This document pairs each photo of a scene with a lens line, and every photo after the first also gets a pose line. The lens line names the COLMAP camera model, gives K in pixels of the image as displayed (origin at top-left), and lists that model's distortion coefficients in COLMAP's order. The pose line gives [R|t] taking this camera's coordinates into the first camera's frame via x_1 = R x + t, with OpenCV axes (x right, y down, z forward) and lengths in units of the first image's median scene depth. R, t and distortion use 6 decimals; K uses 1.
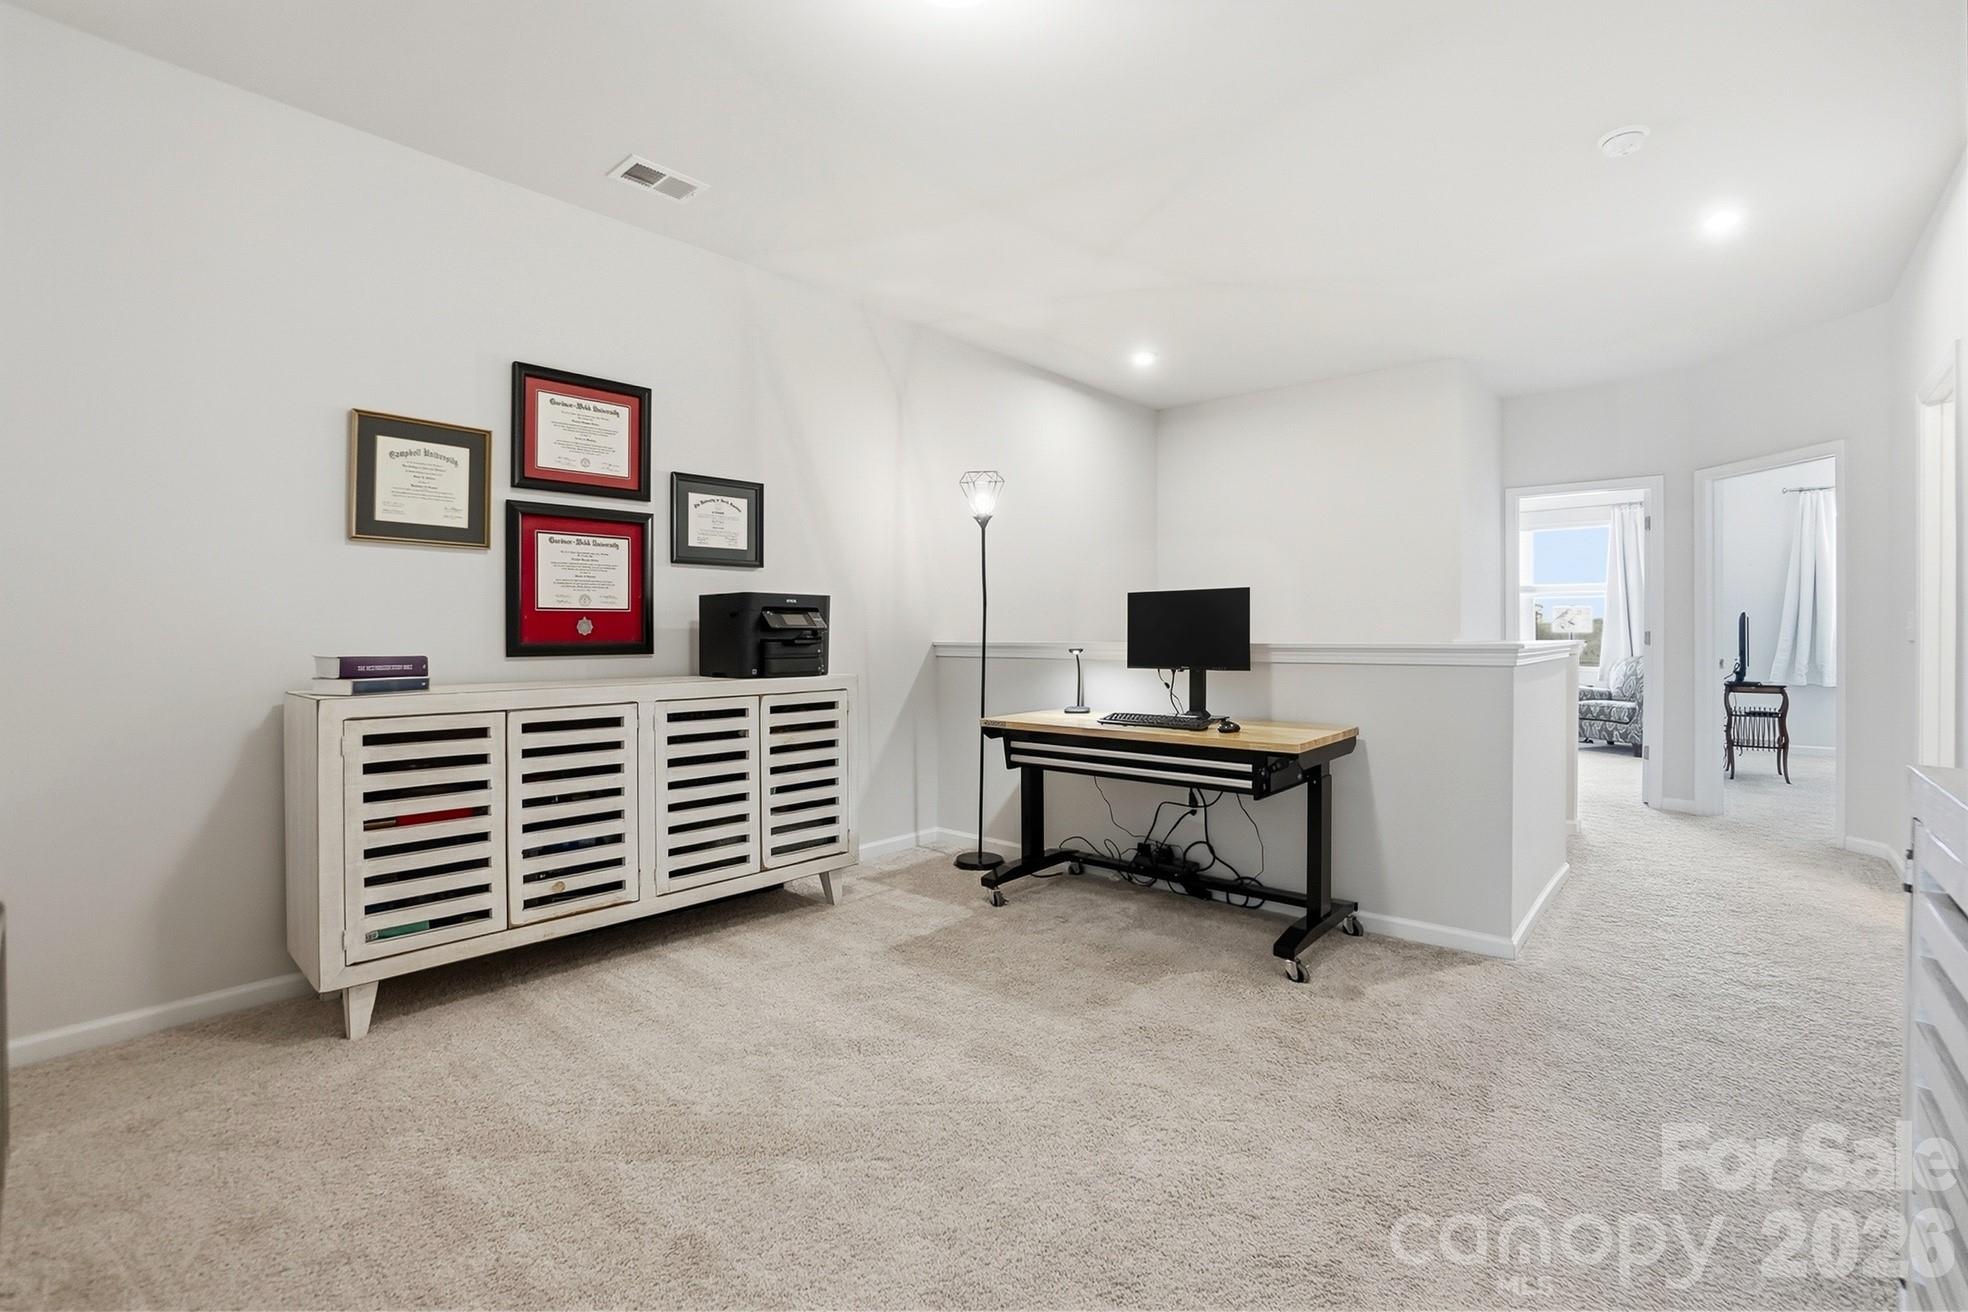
lens RADIAL K [[861.8, 0, 979.4], [0, 861.8, 630.0], [0, 0, 1]] dist [-0.031112, 0.000416]
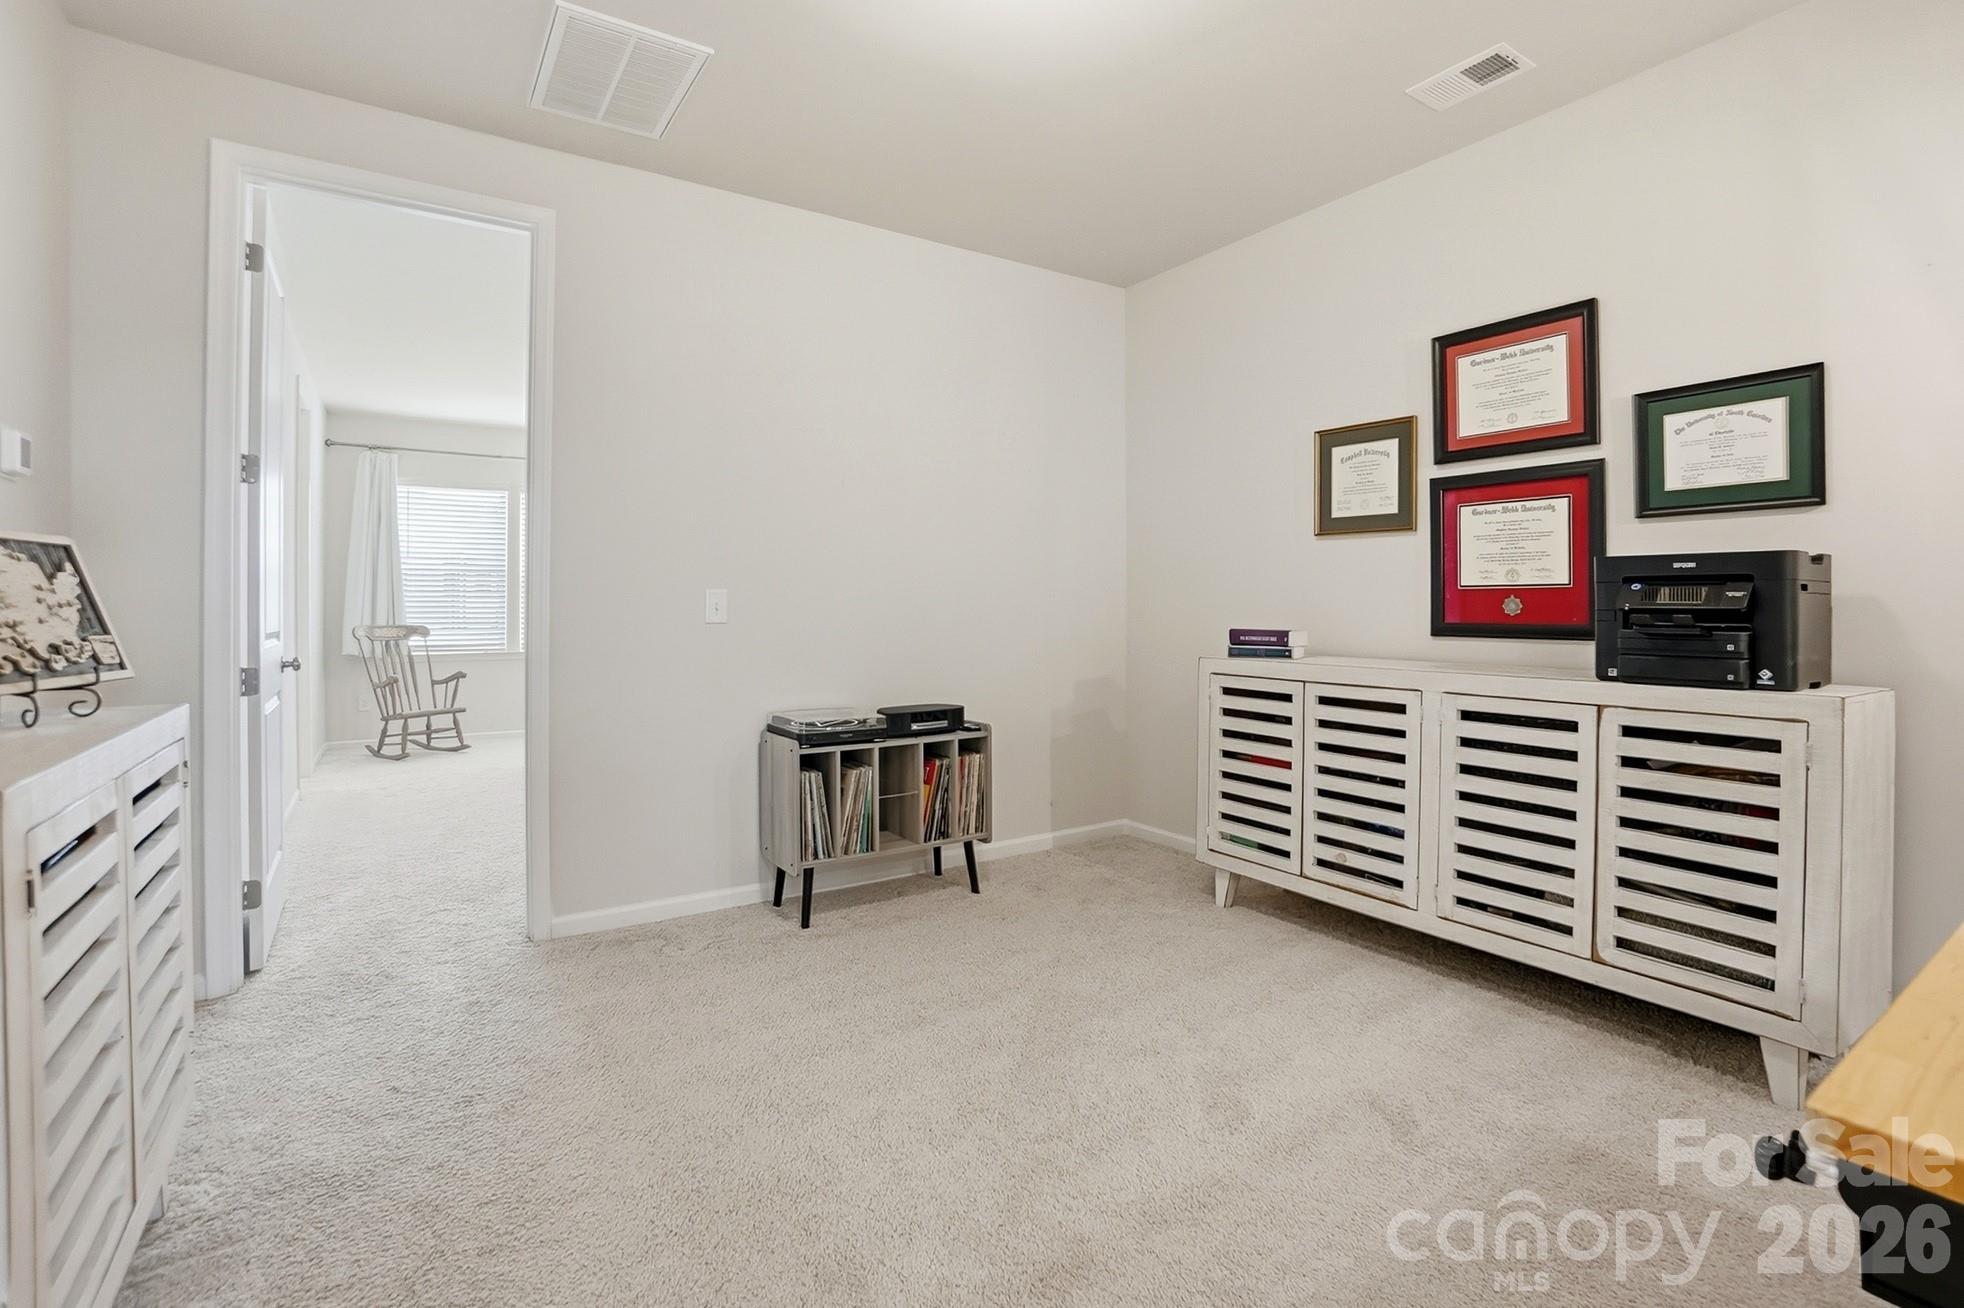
lens RADIAL K [[889.9, 0, 983.0], [0, 889.9, 600.8], [0, 0, 1]] dist [-0.001433, 0.000206]
pose [[-0.203309, -0.001514, -0.979113, 0.561710], [0.003075, 0.999993, -0.002185, -0.008726], [0.979110, -0.003455, -0.203303, 0.681246]]
